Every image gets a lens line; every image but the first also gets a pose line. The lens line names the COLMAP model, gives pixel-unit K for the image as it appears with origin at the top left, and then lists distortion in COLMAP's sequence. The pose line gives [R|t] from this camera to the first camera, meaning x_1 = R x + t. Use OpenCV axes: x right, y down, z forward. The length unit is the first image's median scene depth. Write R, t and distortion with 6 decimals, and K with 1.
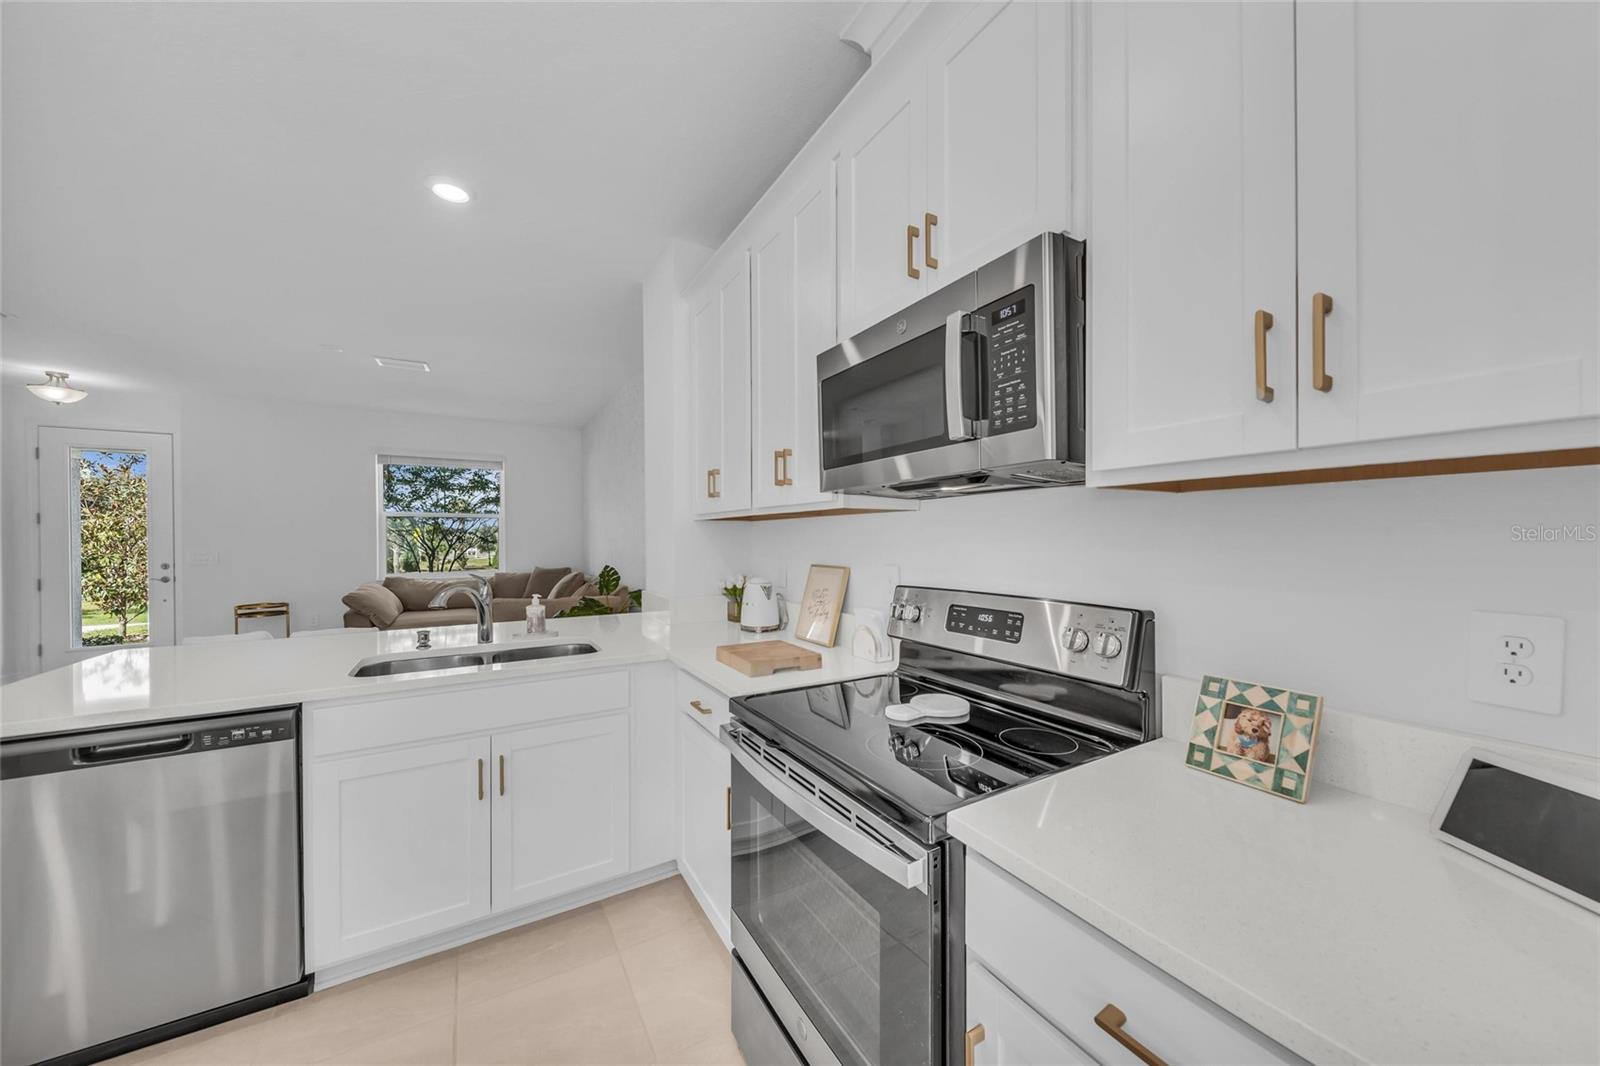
lens RADIAL K [[552.9, 0, 803.0], [0, 552.9, 543.6], [0, 0, 1]] dist [0.000793, 0.000071]
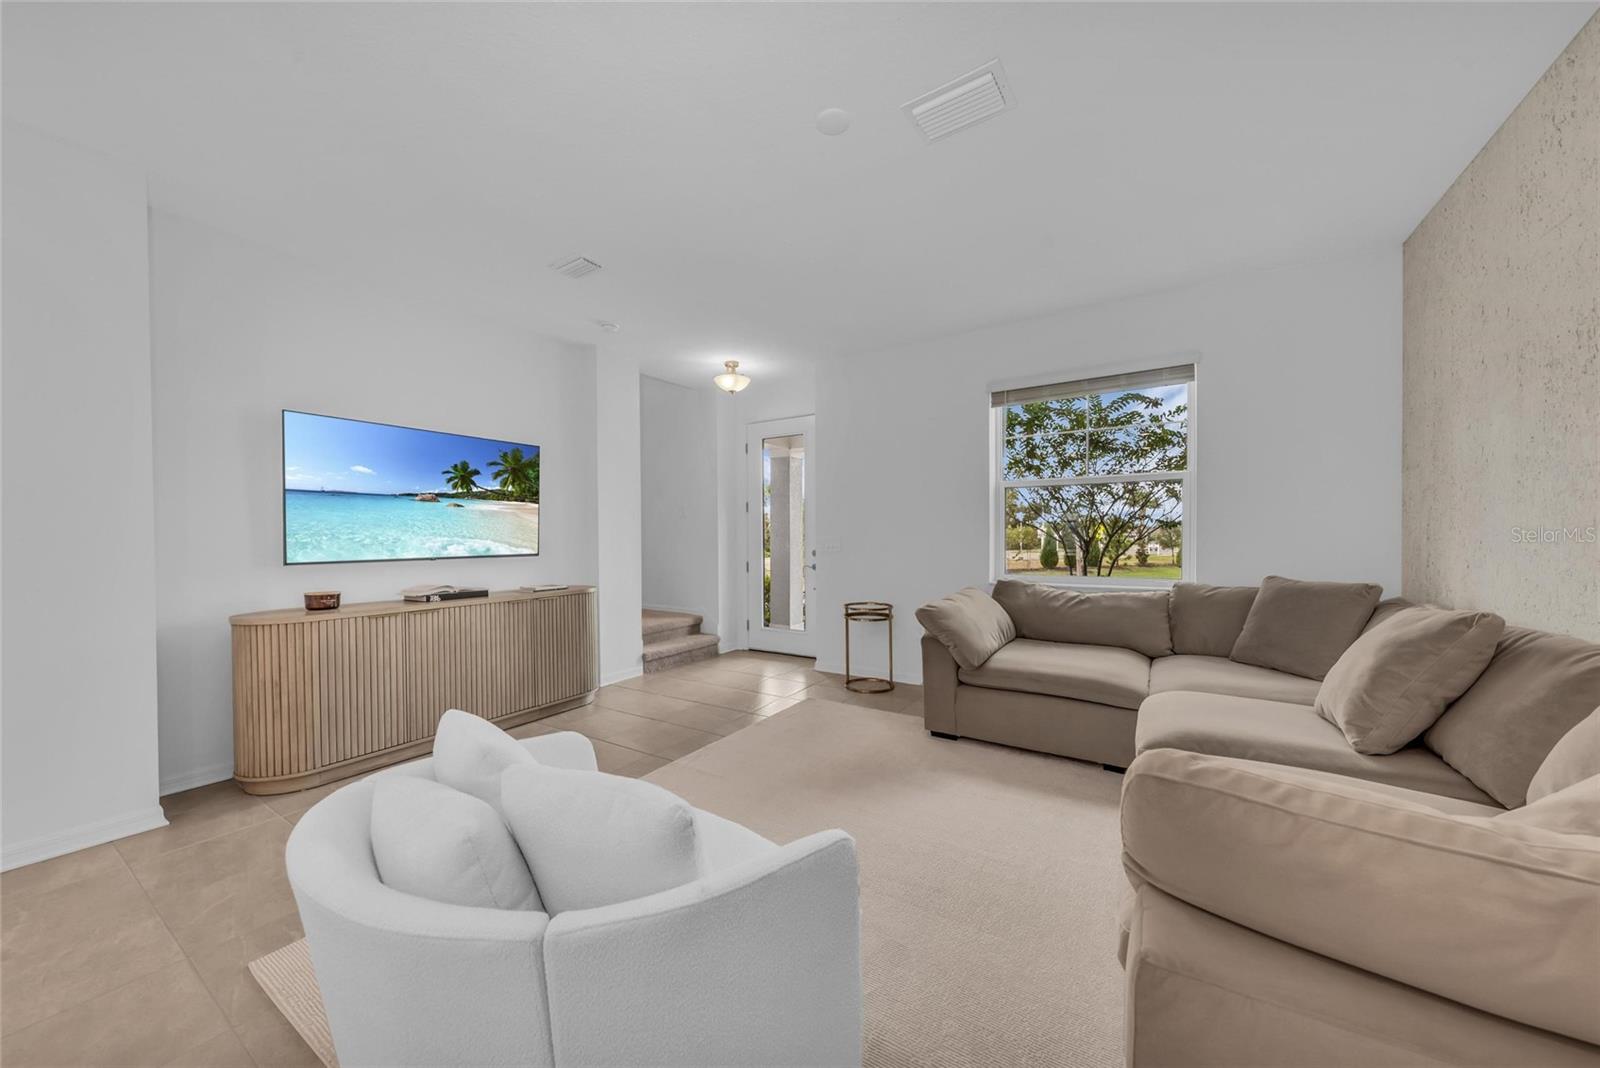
lens RADIAL K [[551.3, 0, 802.3], [0, 551.3, 548.9], [0, 0, 1]] dist [0.000180, -0.000006]
pose [[0.446438, 0.021649, -0.894553, -0.248226], [-0.006710, 0.999760, 0.020847, 0.011697], [0.894789, -0.003304, 0.446476, 0.449350]]
